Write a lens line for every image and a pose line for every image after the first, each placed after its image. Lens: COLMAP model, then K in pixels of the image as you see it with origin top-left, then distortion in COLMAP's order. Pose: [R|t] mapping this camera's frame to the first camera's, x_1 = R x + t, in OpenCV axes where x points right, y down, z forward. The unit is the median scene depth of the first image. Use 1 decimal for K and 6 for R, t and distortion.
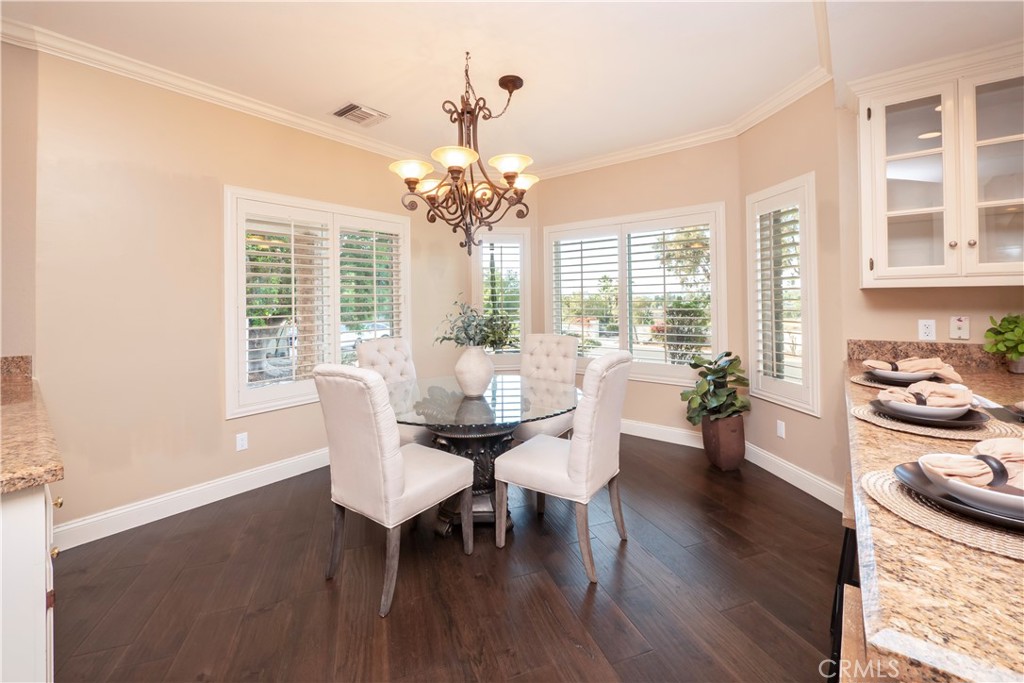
lens RADIAL K [[426.5, 0, 535.0], [0, 426.5, 296.3], [0, 0, 1]] dist [0.000954, 0.000068]
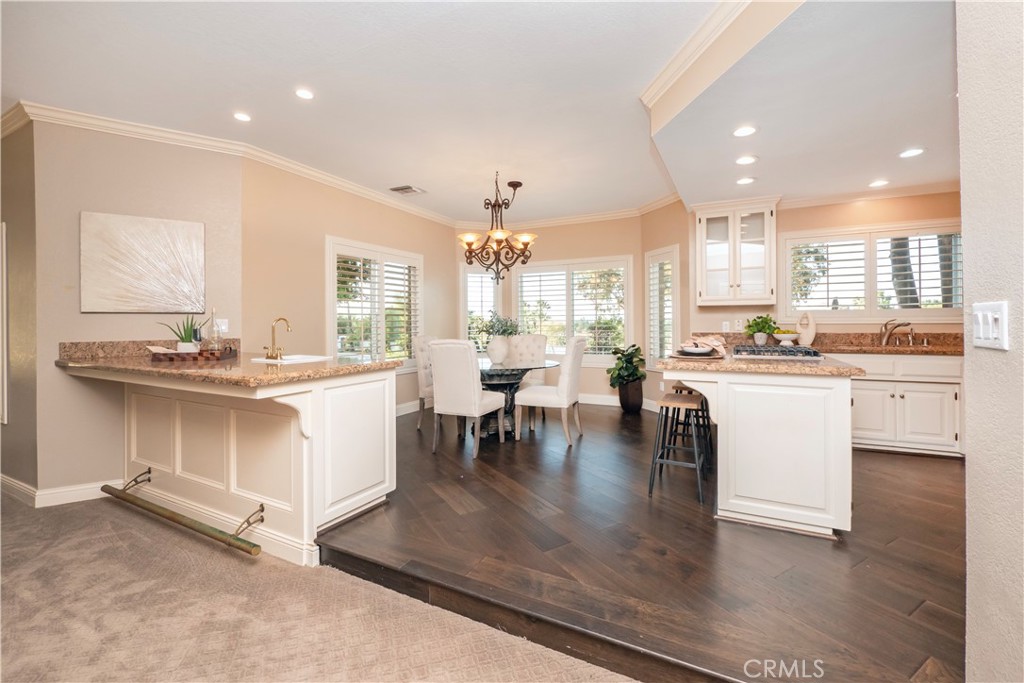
lens RADIAL K [[438.3, 0, 509.1], [0, 438.3, 321.6], [0, 0, 1]] dist [-0.000527, -0.000052]
pose [[0.990017, 0.009648, 0.140619, -0.362256], [-0.009650, 0.999953, -0.000668, 0.060079], [-0.140618, -0.000696, 0.990064, -0.833833]]
